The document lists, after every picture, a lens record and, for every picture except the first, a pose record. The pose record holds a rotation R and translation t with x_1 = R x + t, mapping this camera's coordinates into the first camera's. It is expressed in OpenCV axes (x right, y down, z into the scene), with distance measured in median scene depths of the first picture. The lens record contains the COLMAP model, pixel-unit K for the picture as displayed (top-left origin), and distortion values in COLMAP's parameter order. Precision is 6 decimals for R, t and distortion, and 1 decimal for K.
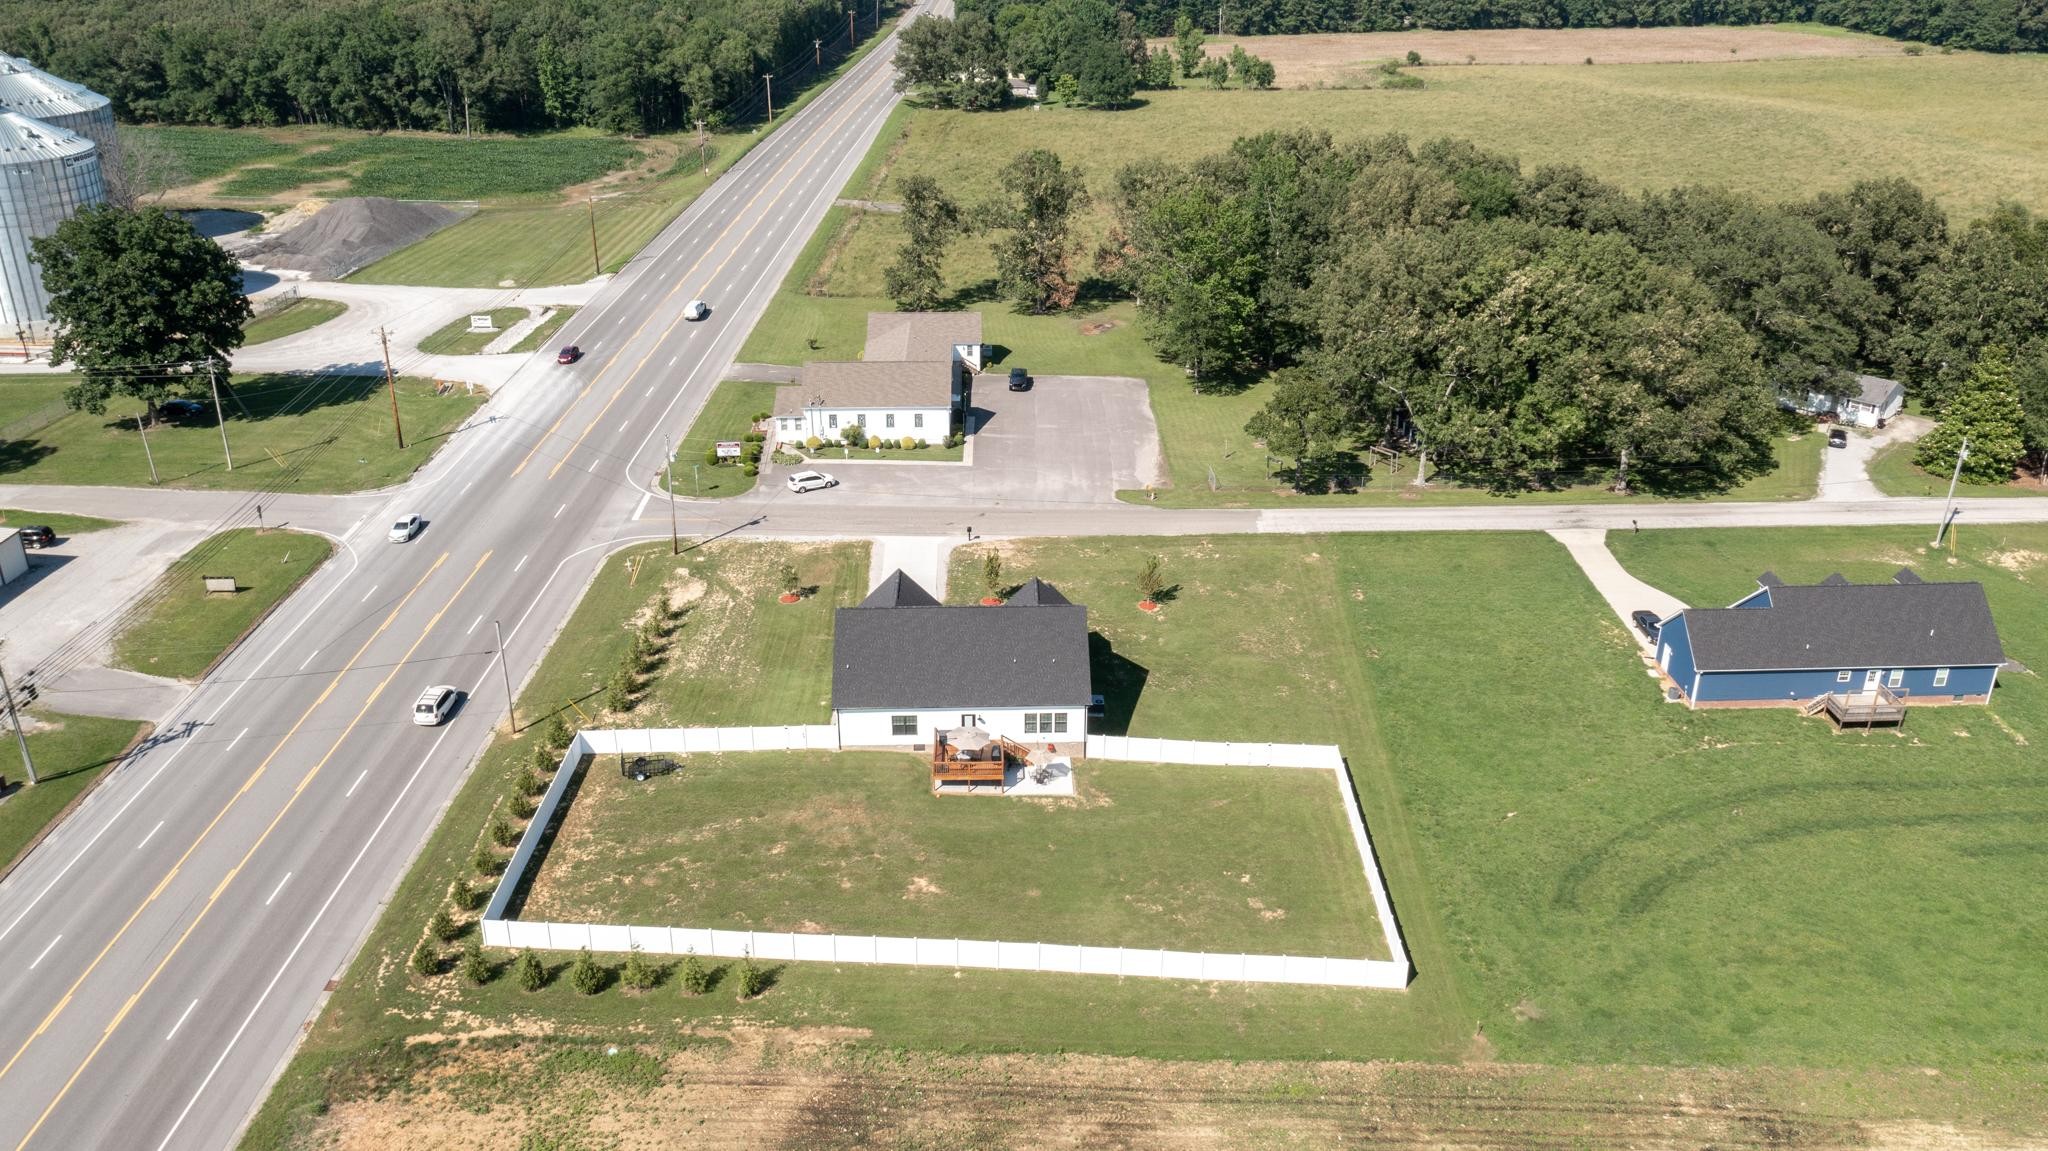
lens RADIAL K [[1582.7, 0, 1031.5], [0, 1582.7, 562.2], [0, 0, 1]] dist [-0.028523, 0.009837]
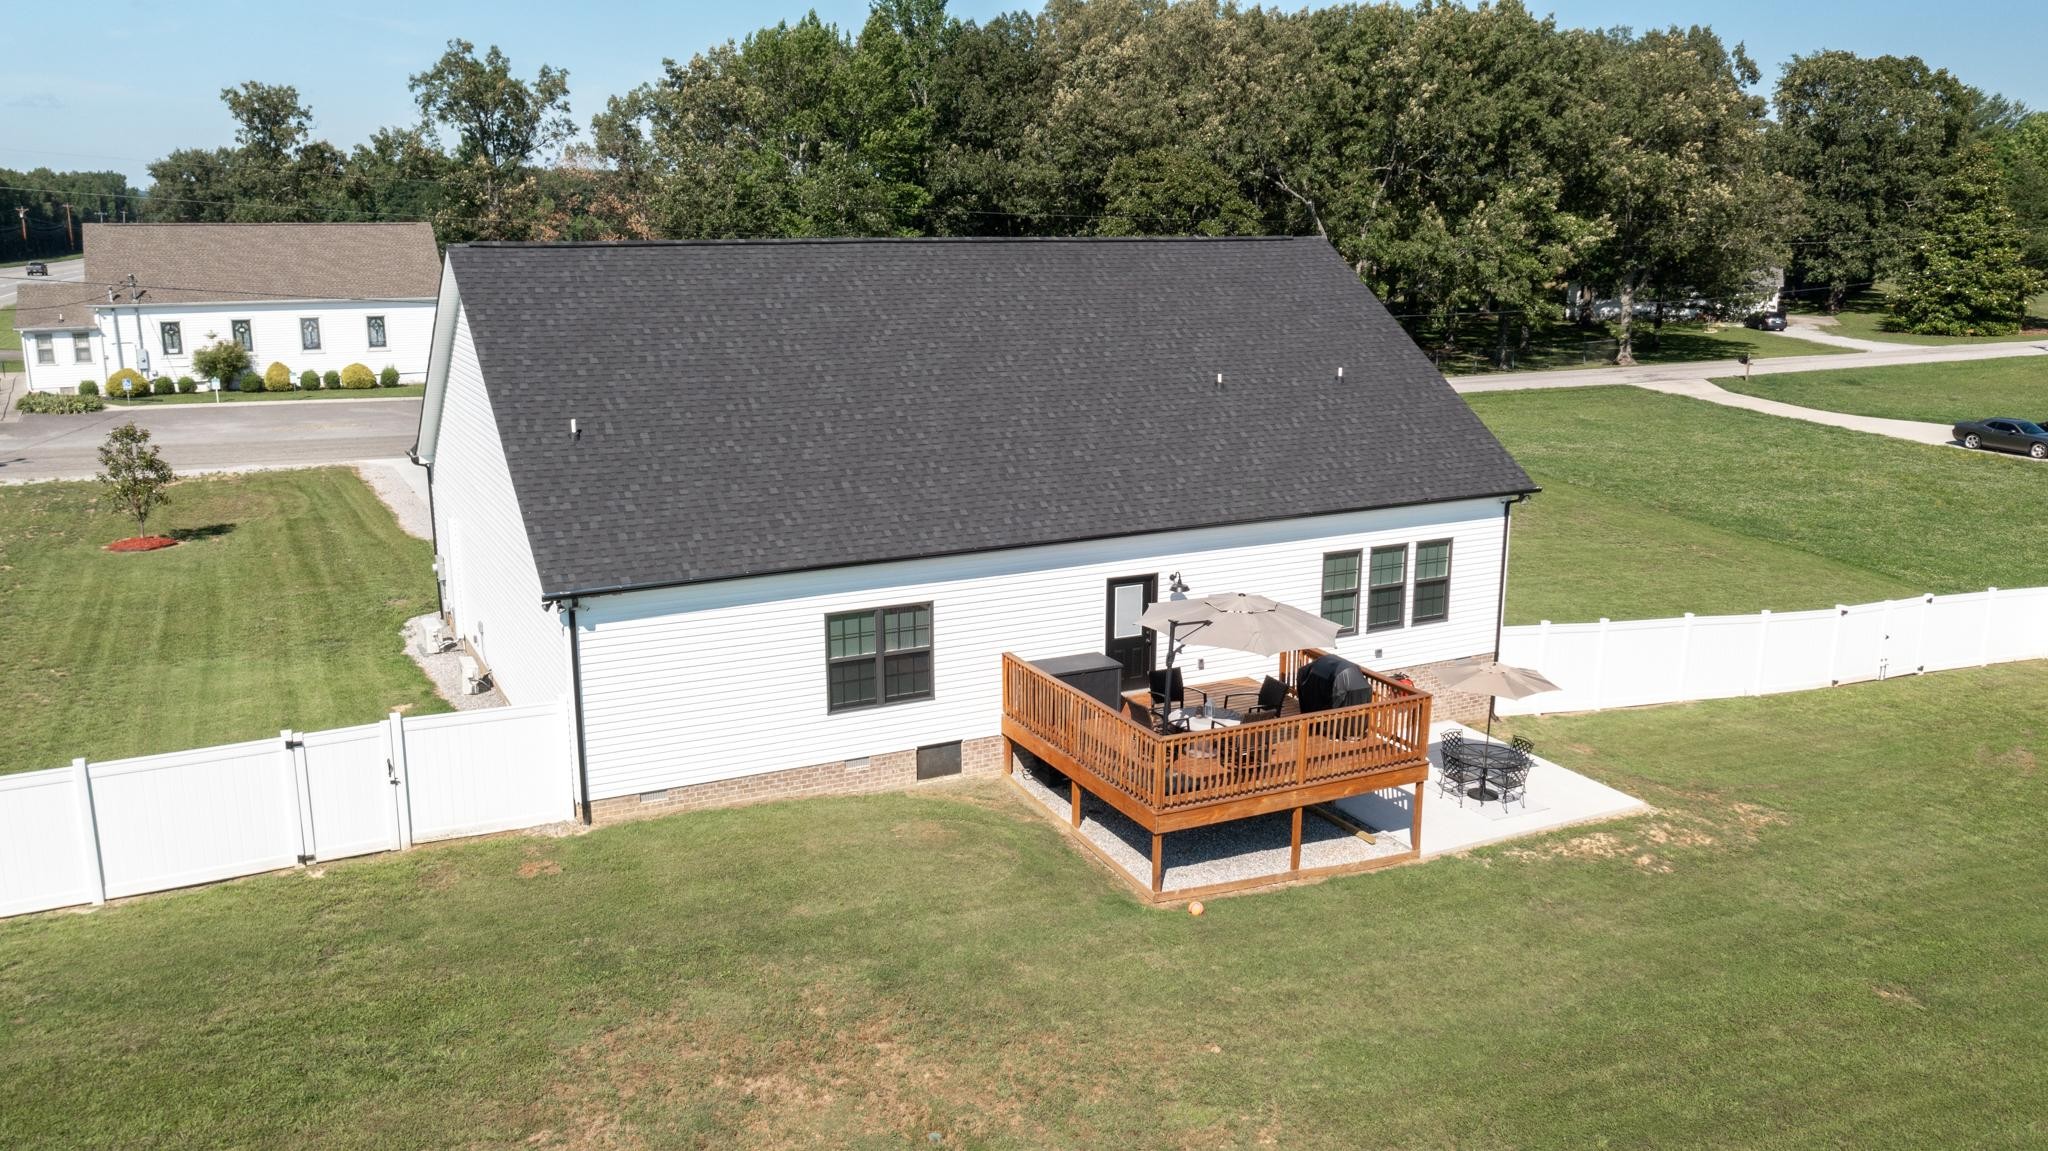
lens RADIAL K [[1582.7, 0, 1028.5], [0, 1582.7, 571.9], [0, 0, 1]] dist [-0.028523, 0.009837]
pose [[0.900550, -0.094231, 0.424417, -0.158451], [0.175883, 0.971738, -0.157450, 0.133708], [-0.397585, 0.216439, 0.891673, 0.818747]]
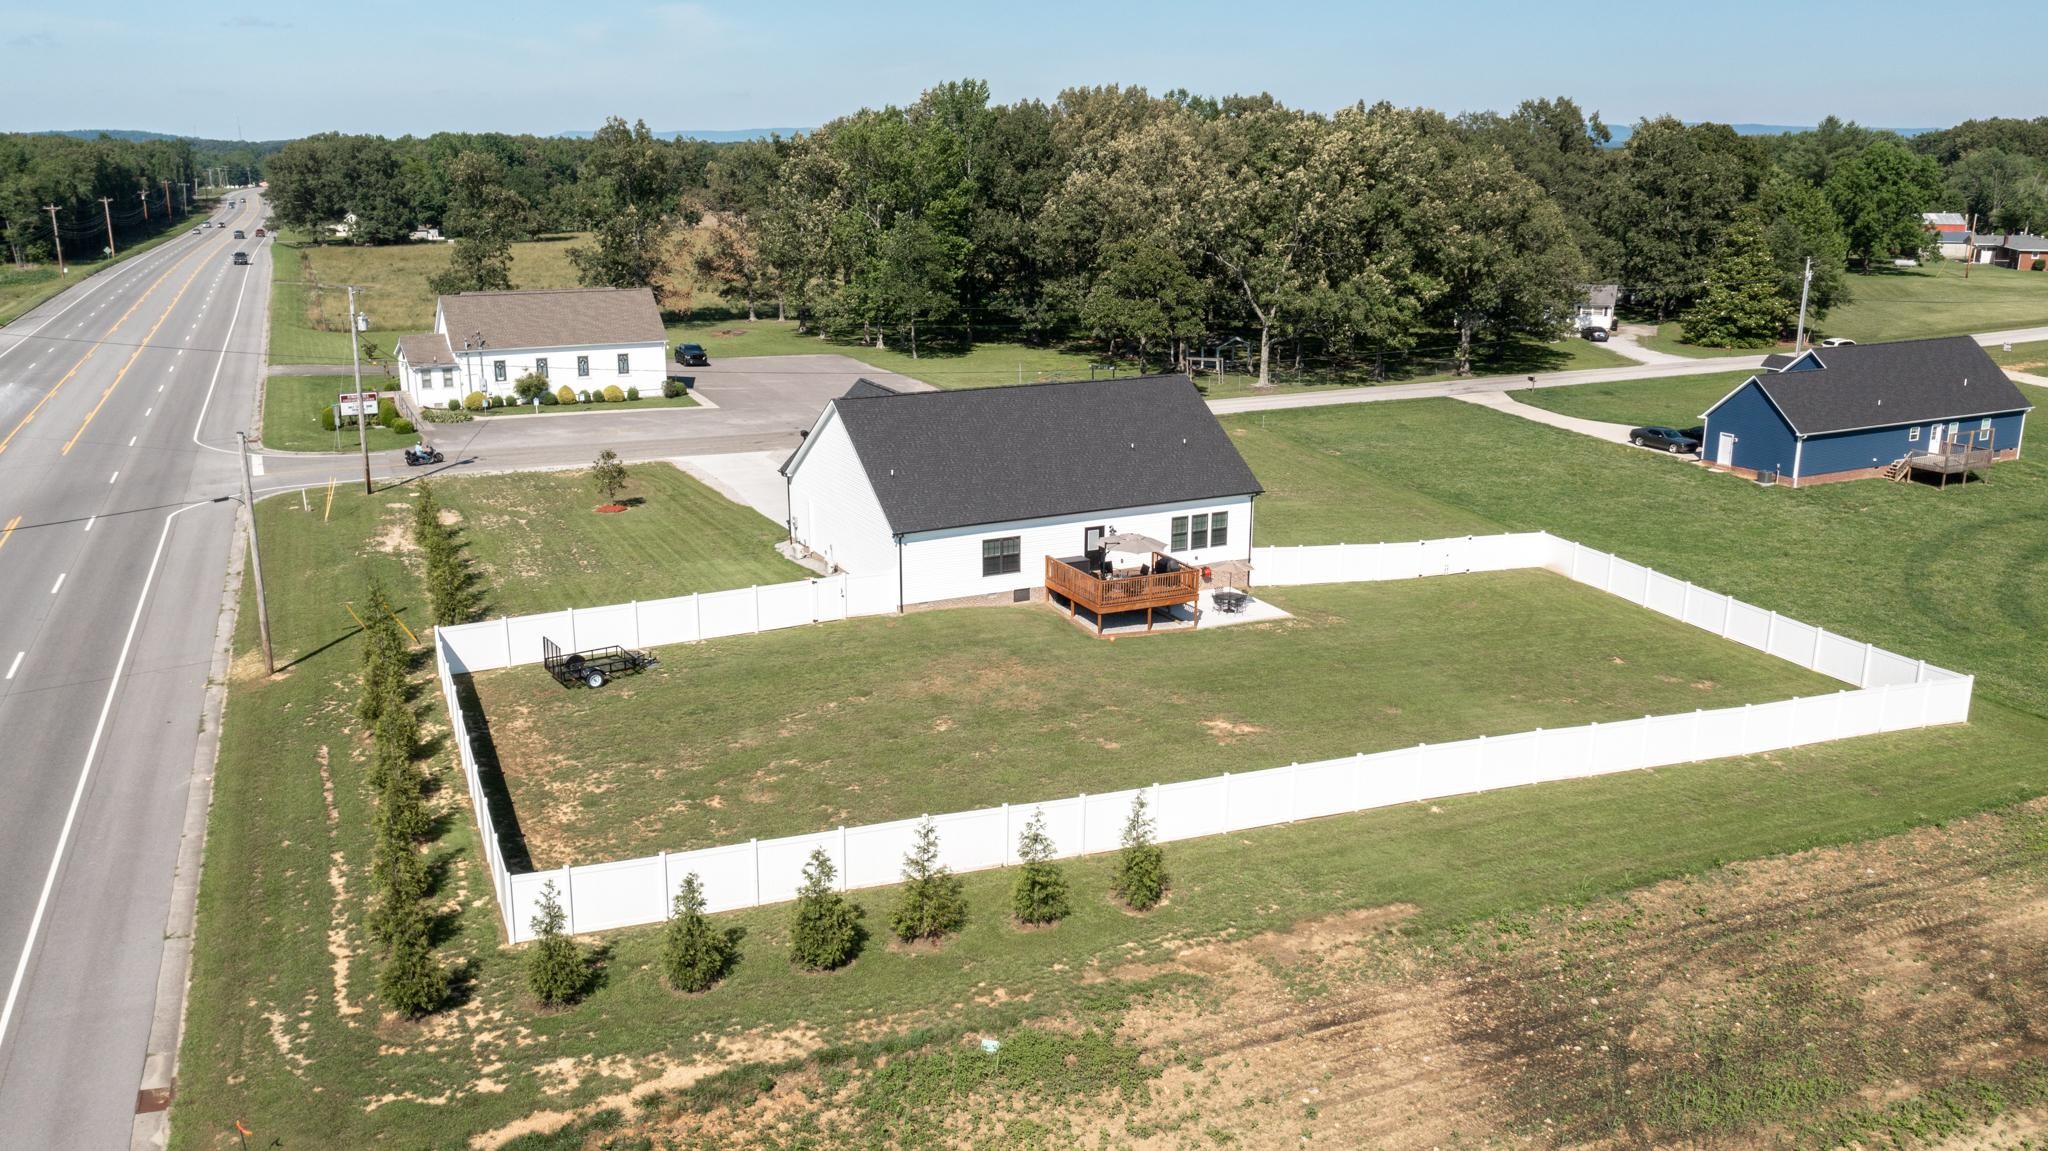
lens RADIAL K [[1582.7, 0, 1022.2], [0, 1582.7, 584.9], [0, 0, 1]] dist [-0.028523, 0.009837]
pose [[0.904443, -0.110158, 0.412126, -0.332296], [0.172200, 0.978154, -0.116452, 0.190850], [-0.390294, 0.176292, 0.903654, 0.469571]]
